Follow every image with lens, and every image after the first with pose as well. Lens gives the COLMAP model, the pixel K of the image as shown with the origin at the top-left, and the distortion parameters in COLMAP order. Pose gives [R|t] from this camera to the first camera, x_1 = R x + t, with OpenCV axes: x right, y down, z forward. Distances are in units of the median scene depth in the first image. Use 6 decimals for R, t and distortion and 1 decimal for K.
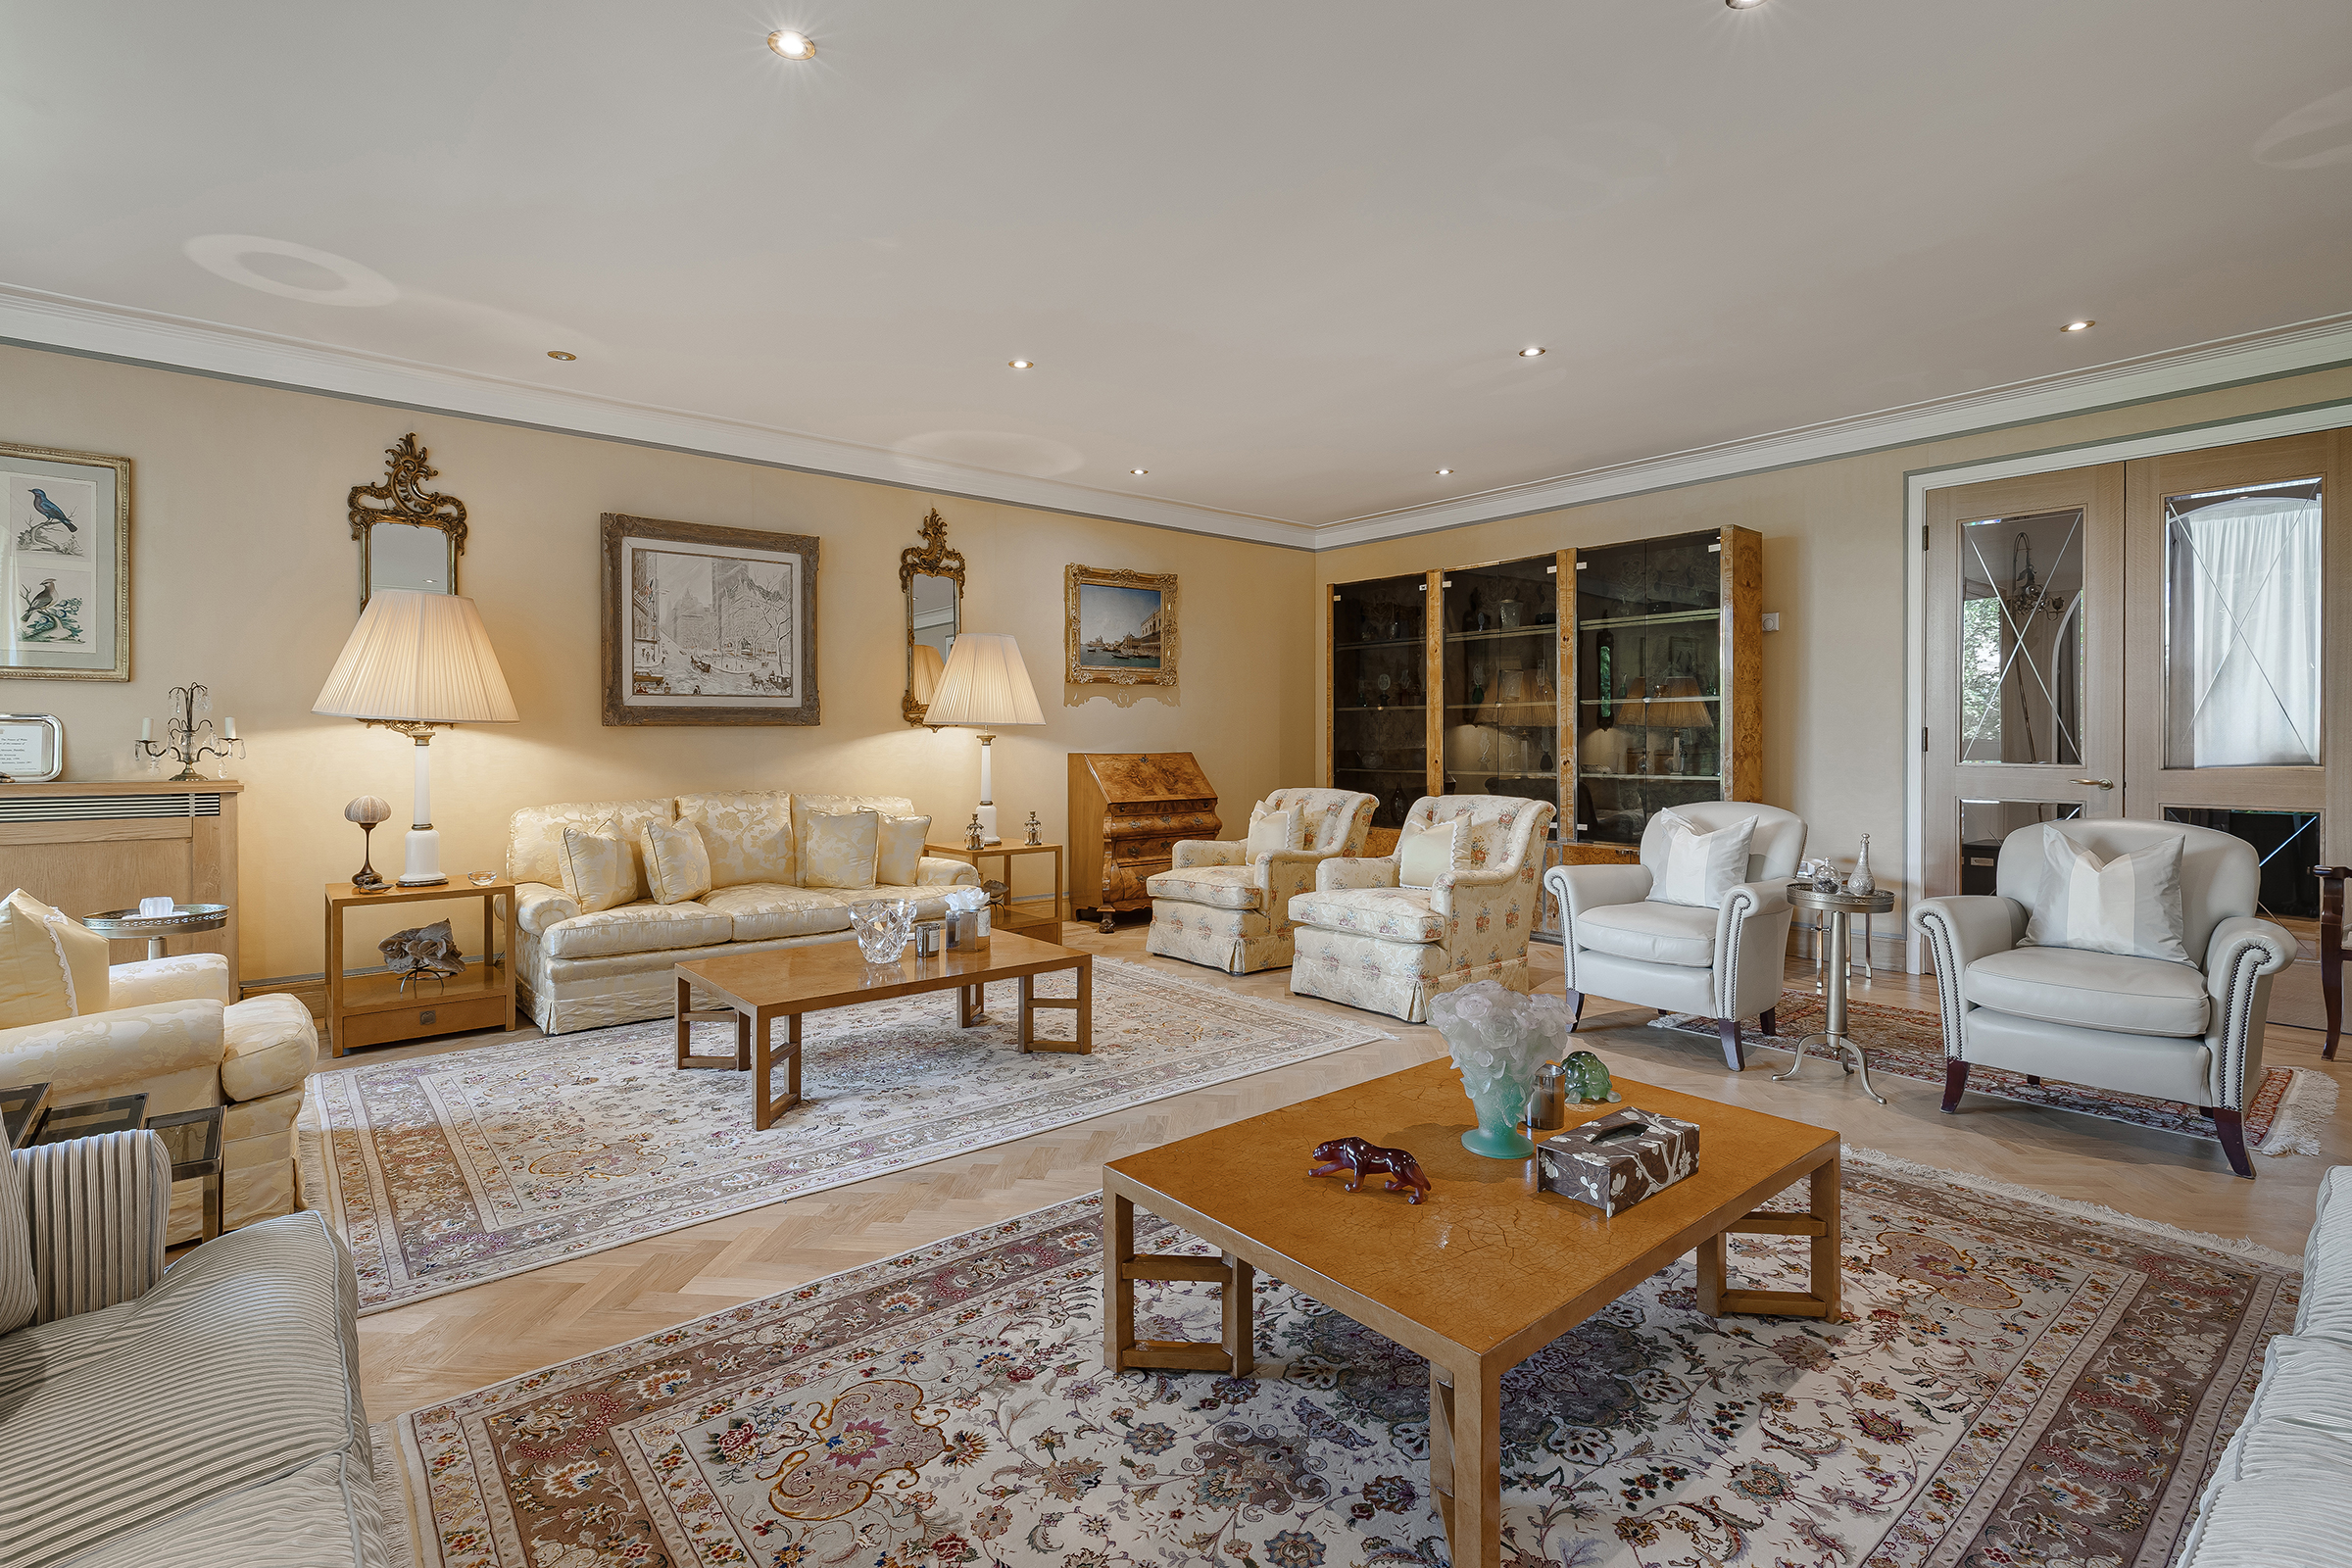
lens RADIAL K [[1123.3, 0, 1038.8], [0, 1123.3, 734.7], [0, 0, 1]] dist [-0.000195, -0.000053]
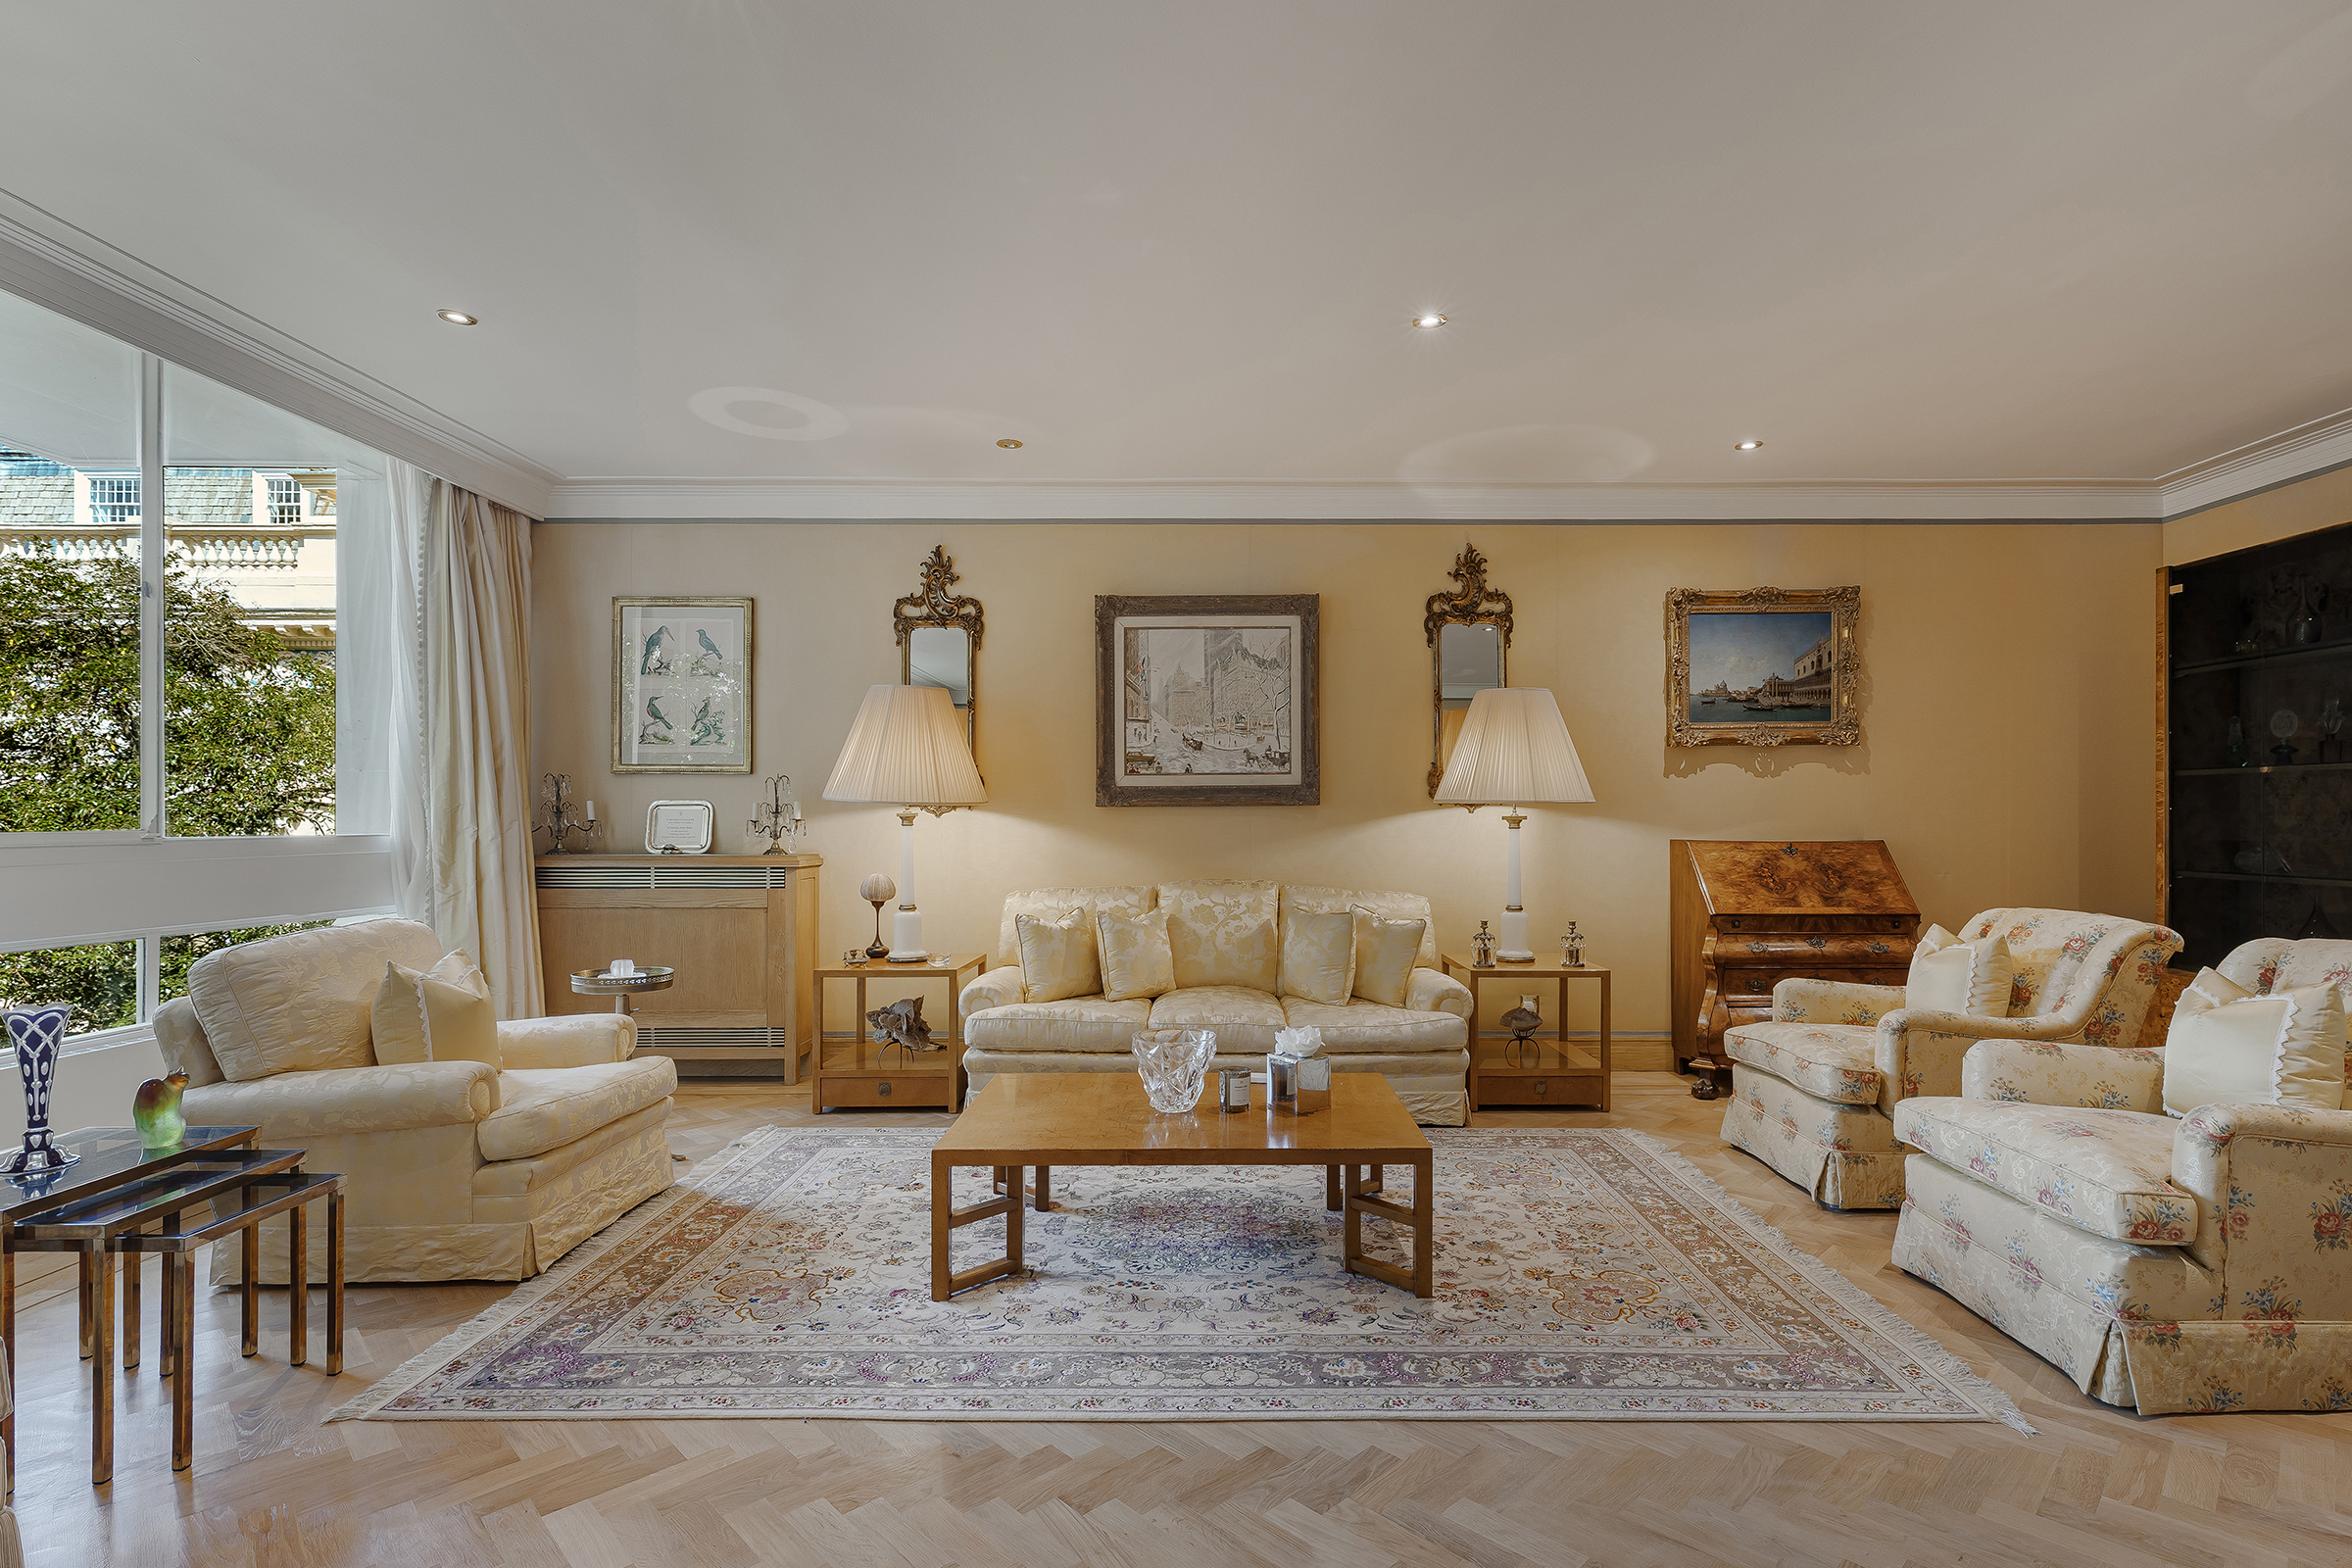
lens RADIAL K [[1074.8, 0, 1185.0], [0, 1074.8, 769.9], [0, 0, 1]] dist [-0.003192, 0.008176]
pose [[0.798436, -0.027013, -0.601473, 0.248079], [0.002751, 0.999146, -0.041221, -0.003856], [0.602073, 0.031258, 0.797829, 0.299660]]
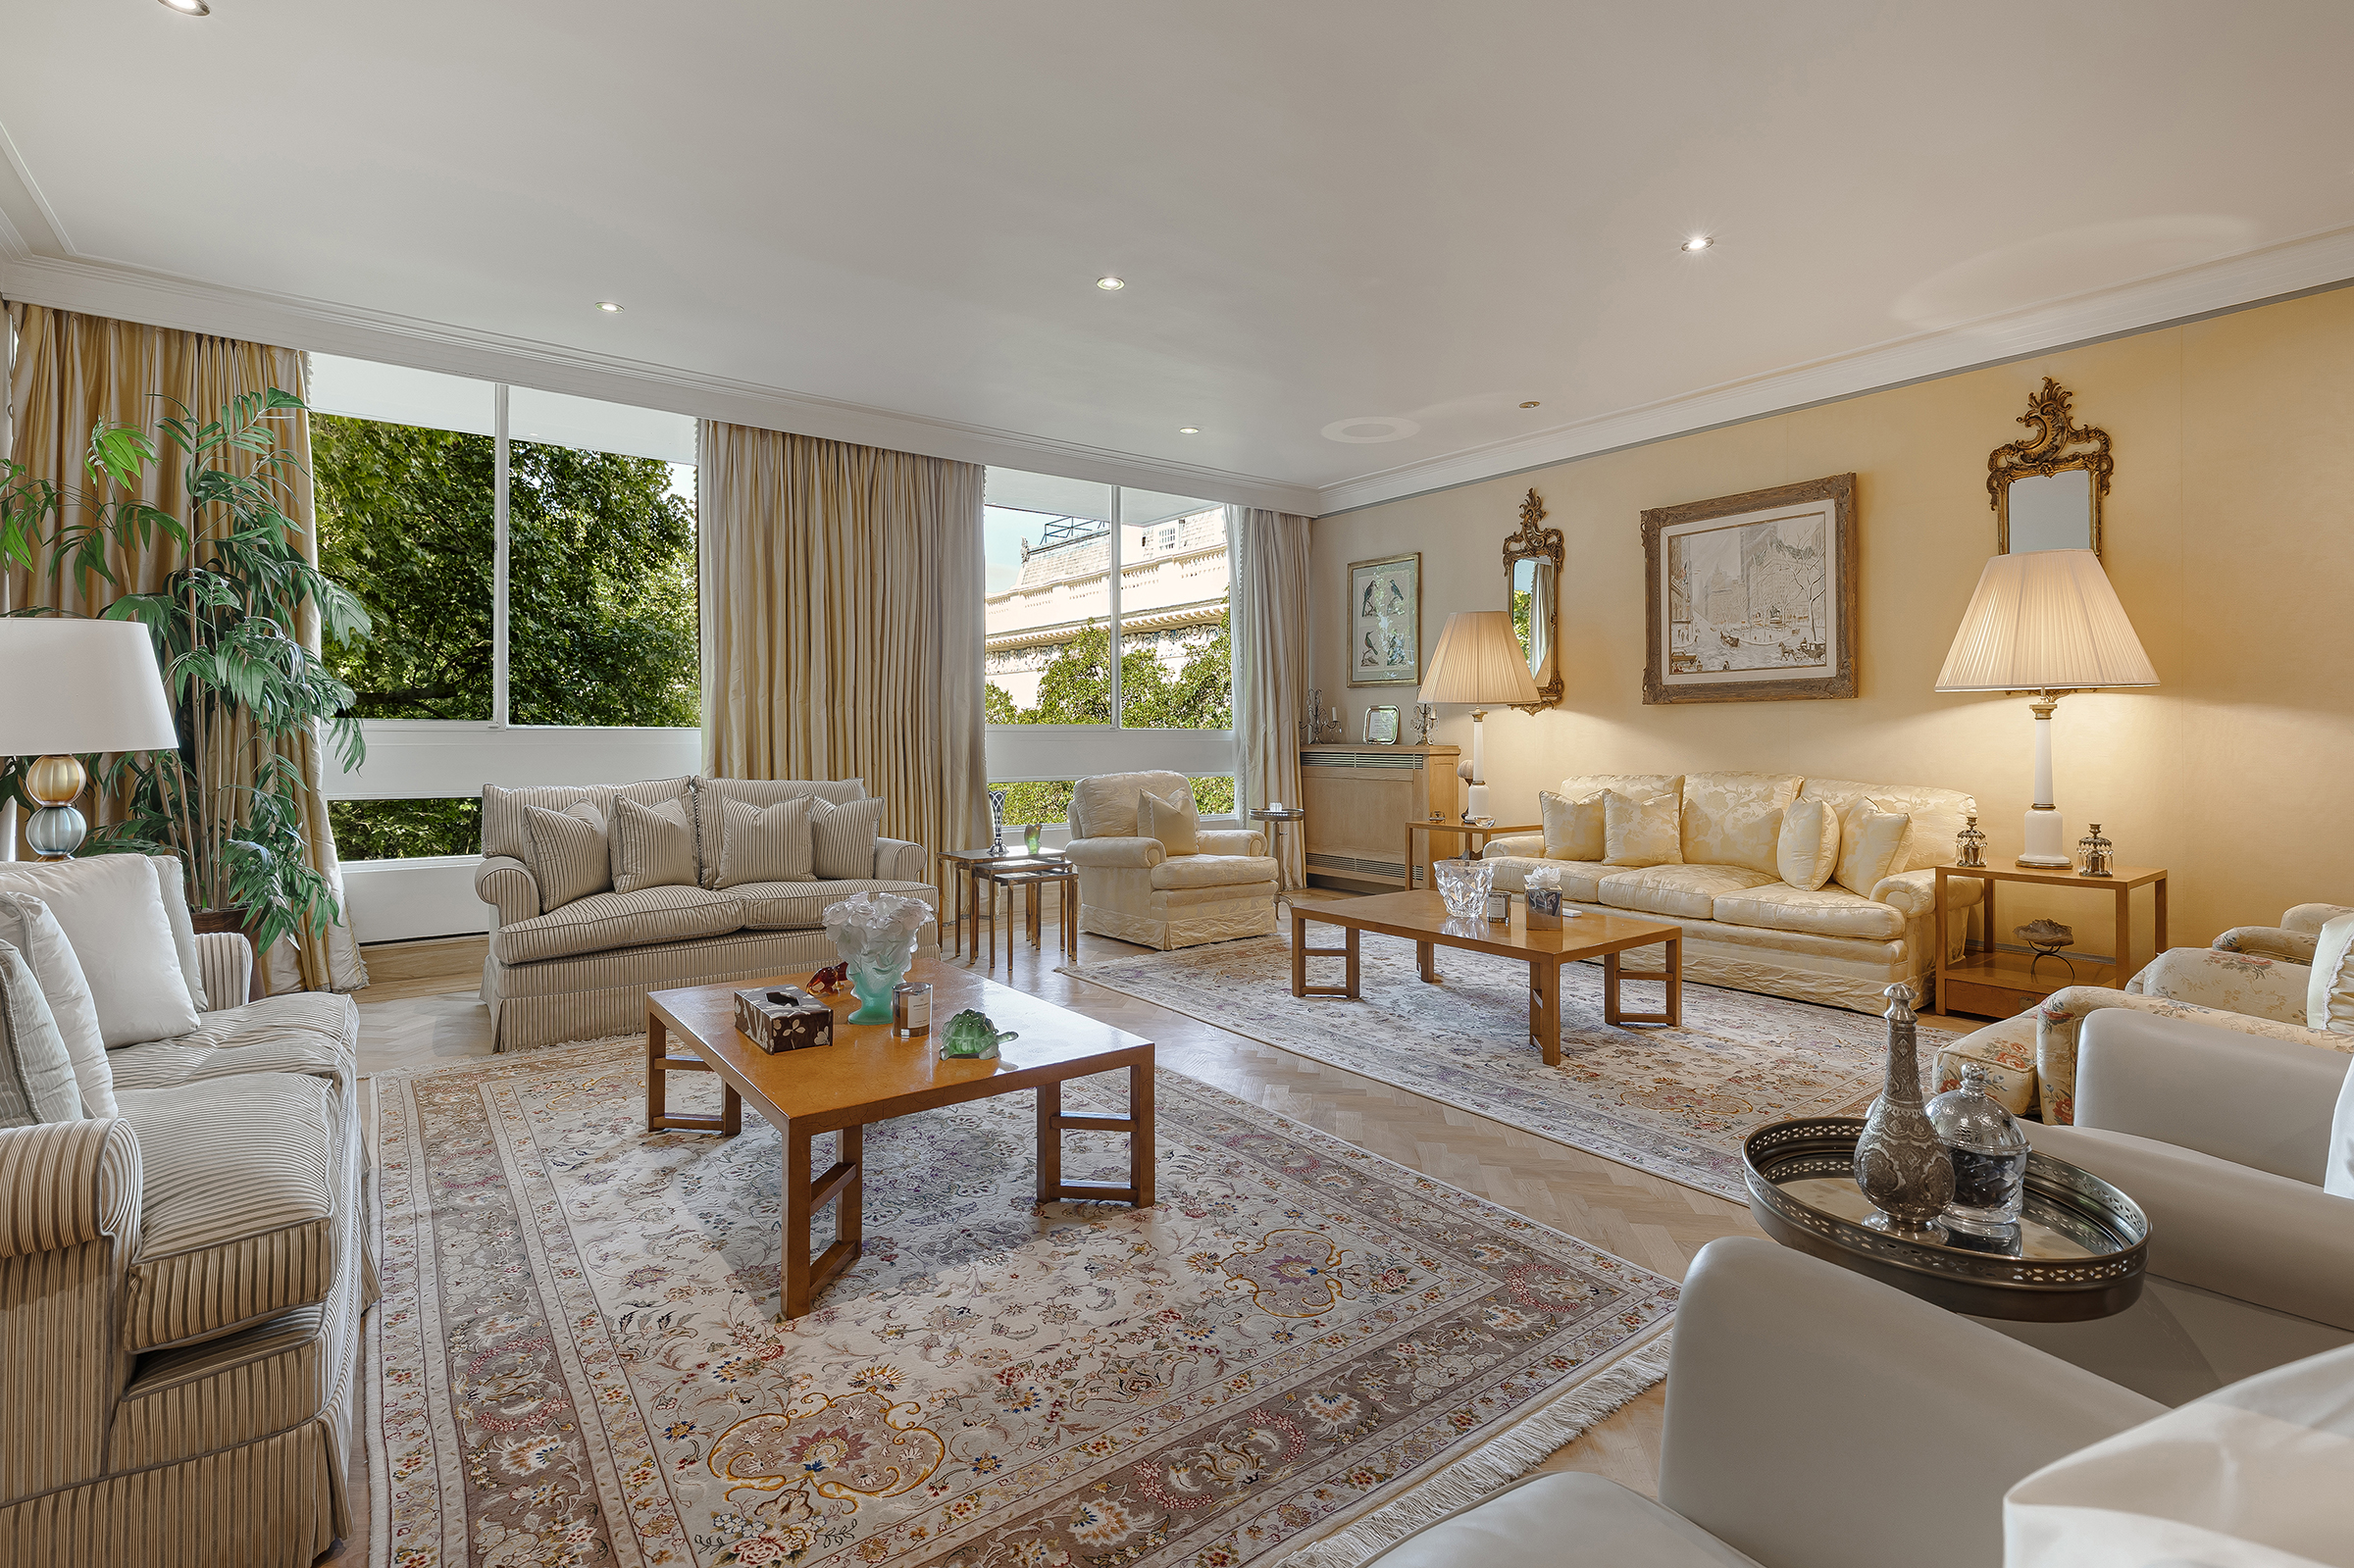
lens RADIAL K [[1050.6, 0, 1165.9], [0, 1050.6, 726.1], [0, 0, 1]] dist [0.000839, -0.000146]
pose [[-0.001646, -0.009512, -0.999953, 0.651068], [-0.003278, 0.999949, -0.009506, 0.024613], [0.999993, 0.003262, -0.001677, 0.546760]]
